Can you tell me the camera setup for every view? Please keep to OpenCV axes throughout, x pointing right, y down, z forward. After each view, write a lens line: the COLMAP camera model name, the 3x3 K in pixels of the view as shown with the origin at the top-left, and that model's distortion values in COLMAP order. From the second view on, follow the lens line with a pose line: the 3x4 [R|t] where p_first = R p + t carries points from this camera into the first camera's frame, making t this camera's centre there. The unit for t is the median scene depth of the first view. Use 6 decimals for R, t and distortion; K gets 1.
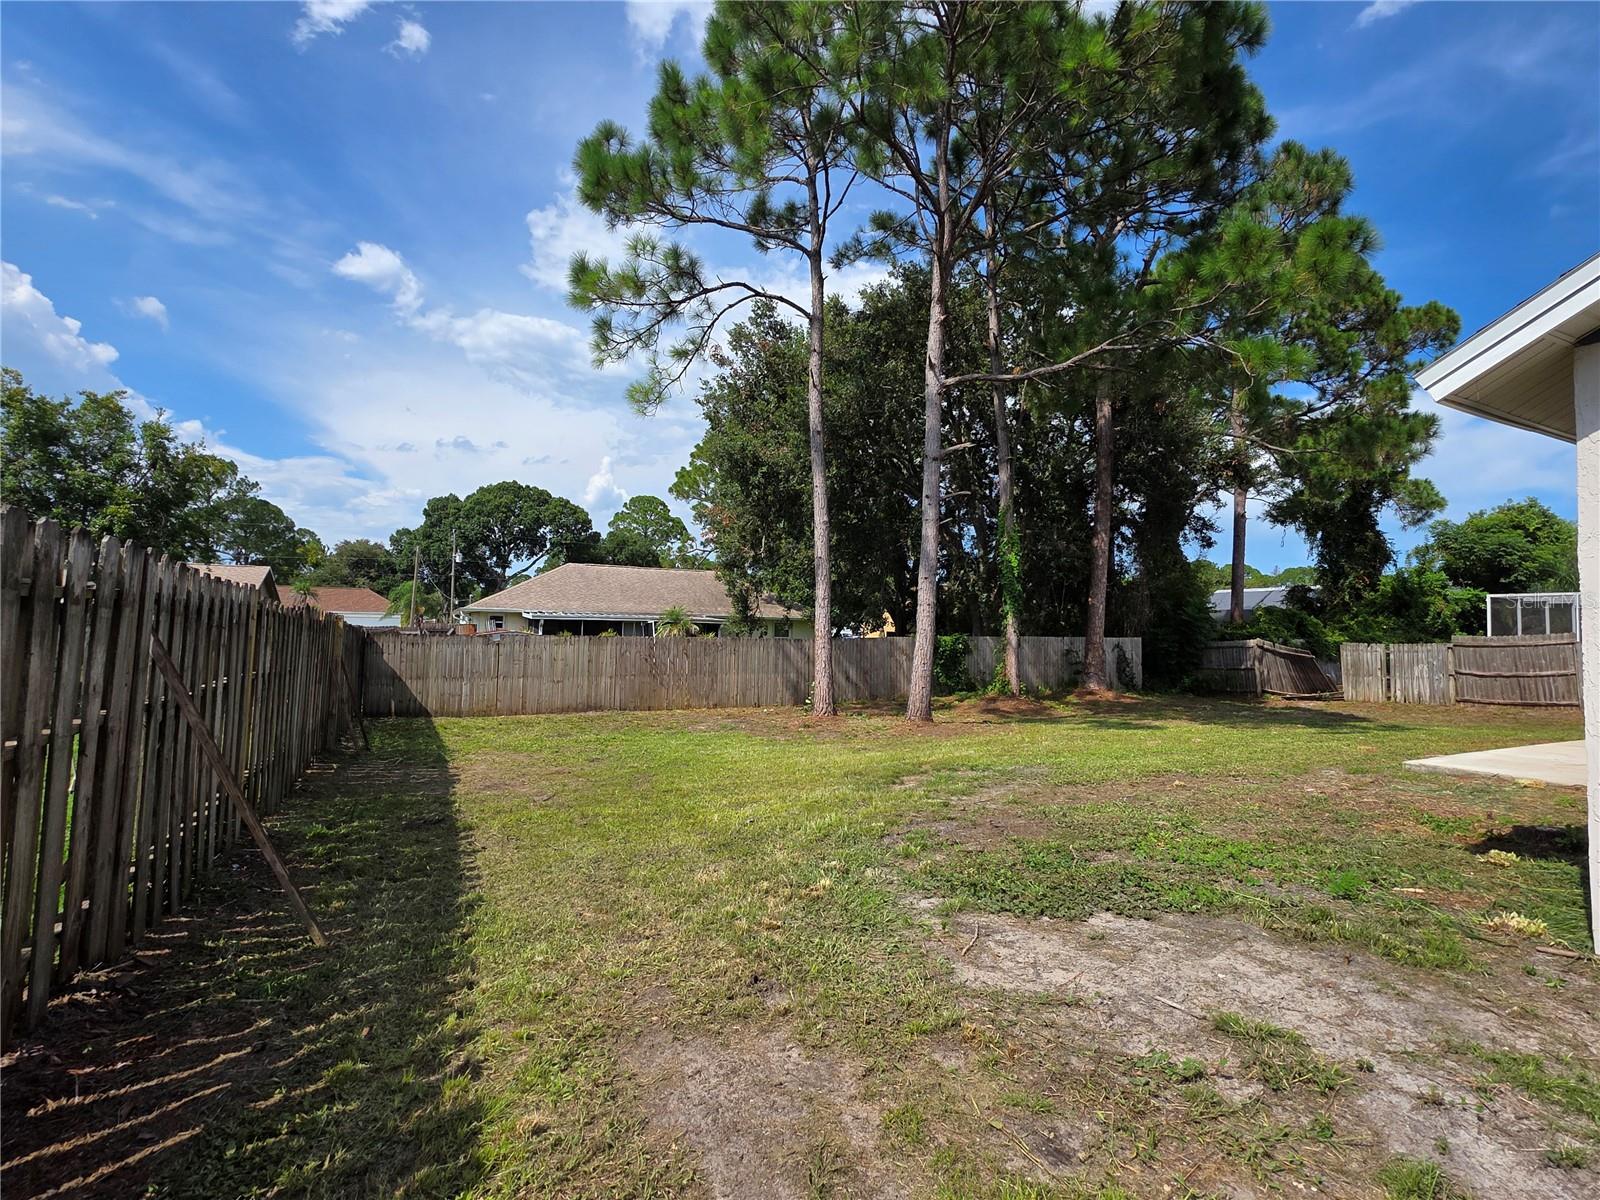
lens RADIAL K [[736.8, 0, 800.0], [0, 736.8, 600.0], [0, 0, 1]] dist [-0.004855, -0.000355]
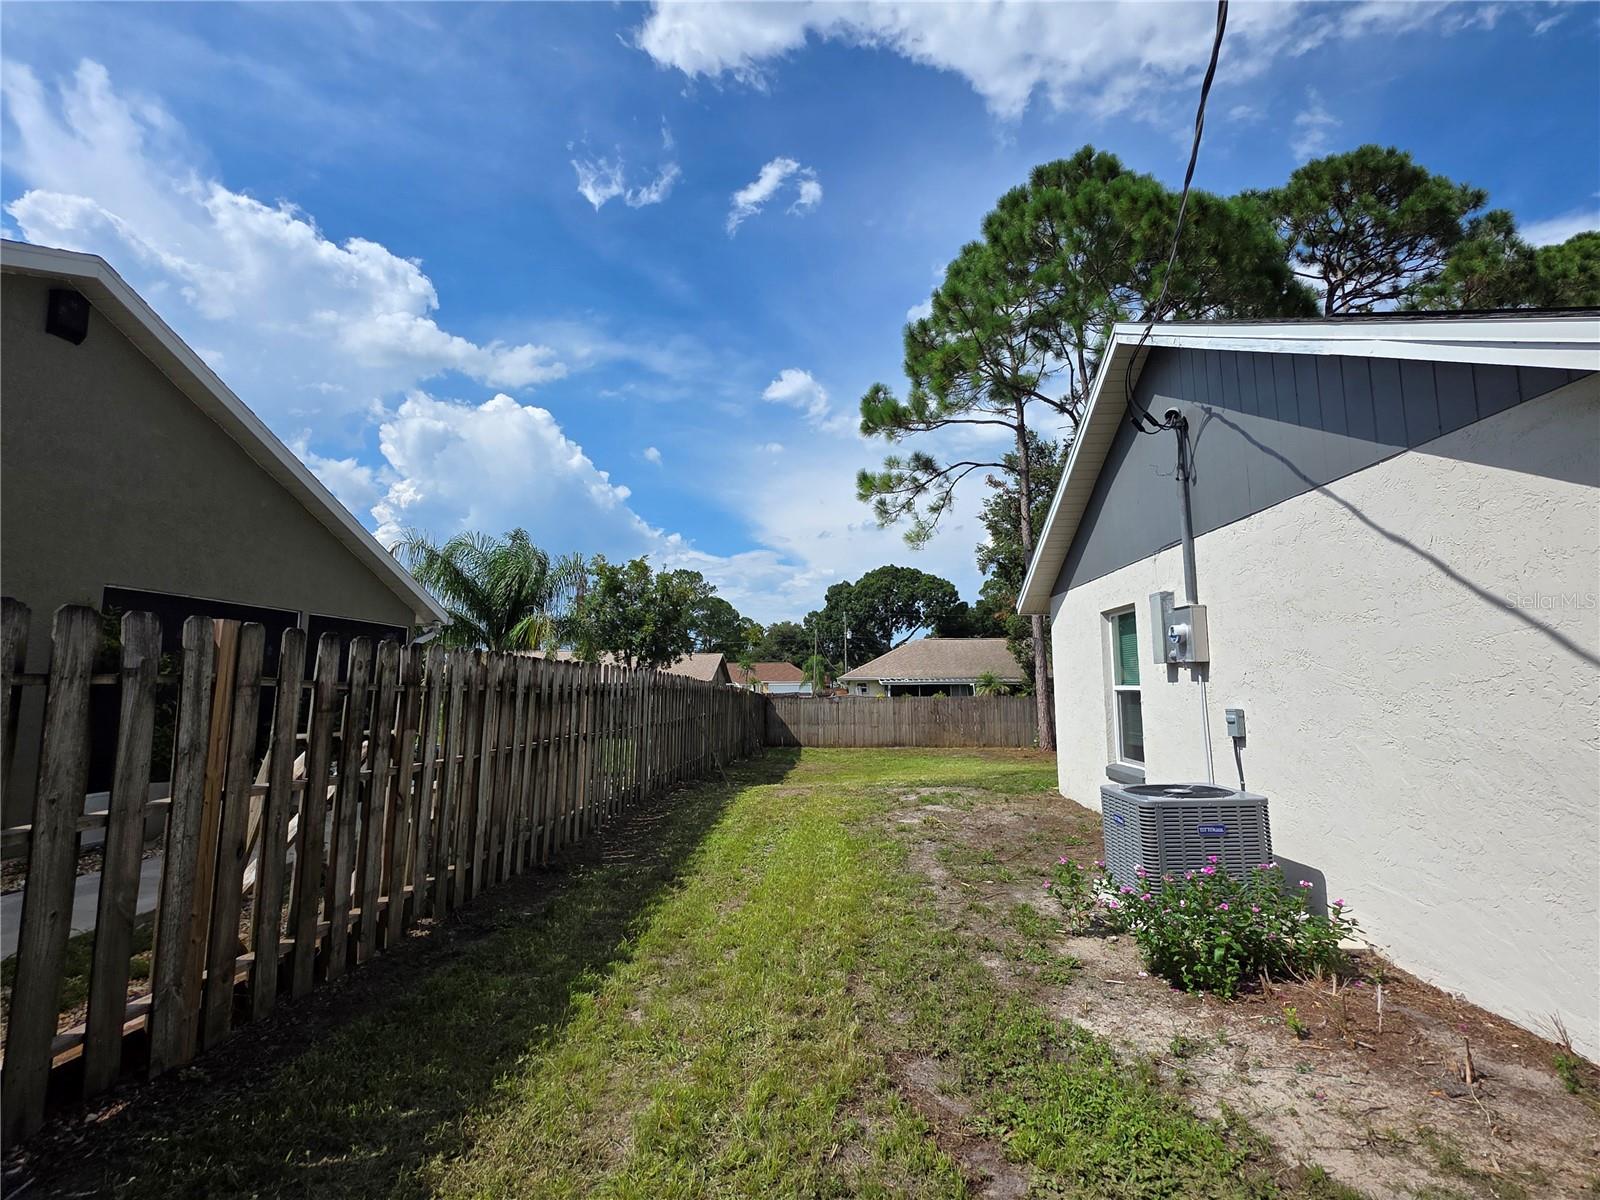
lens RADIAL K [[739.3, 0, 806.5], [0, 739.3, 591.4], [0, 0, 1]] dist [0.013765, 0.000563]
pose [[0.867705, -0.087887, -0.489248, 0.172824], [0.042165, 0.993712, -0.103726, -0.008345], [0.495287, 0.069375, 0.865955, -0.224874]]
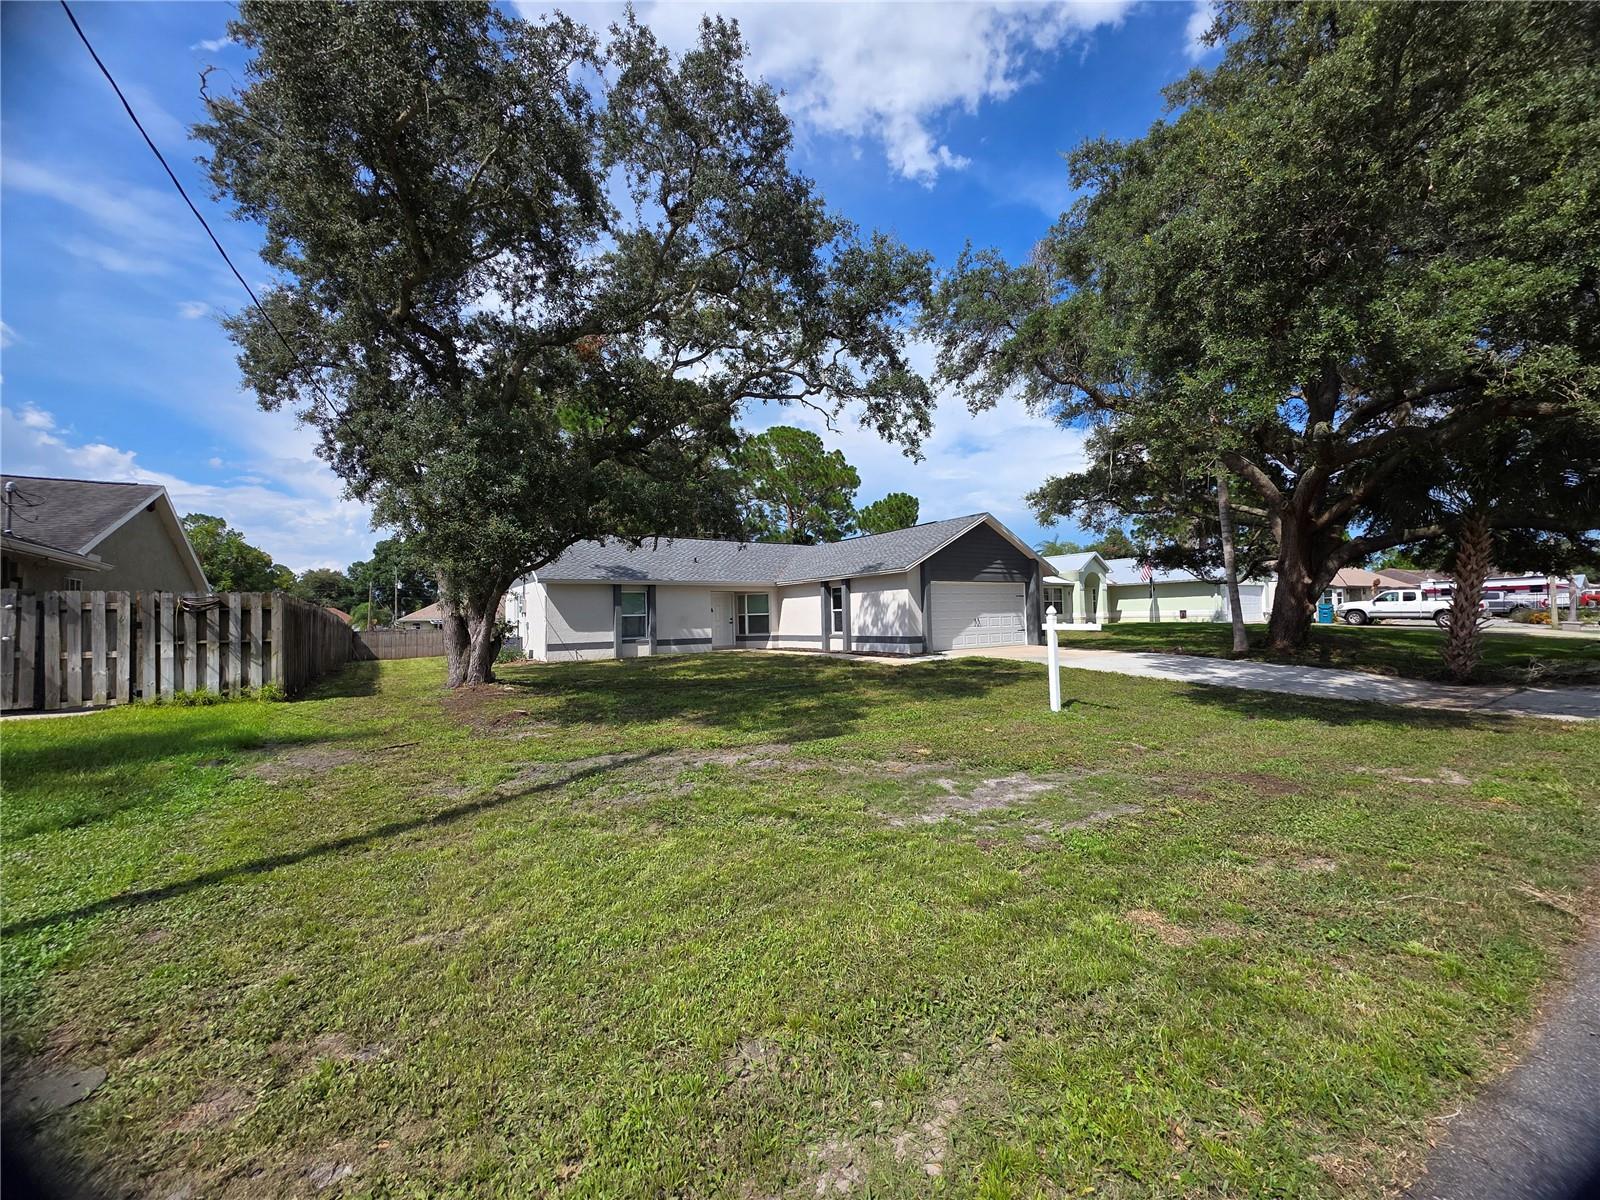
lens RADIAL K [[641.0, 0, 800.0], [0, 641.0, 600.0], [0, 0, 1]] dist [-0.003073, -0.000204]
pose [[0.993036, -0.041248, 0.110351, 0.407752], [0.040450, 0.999137, 0.009466, -0.013973], [-0.110646, -0.004936, 0.993848, -0.783649]]
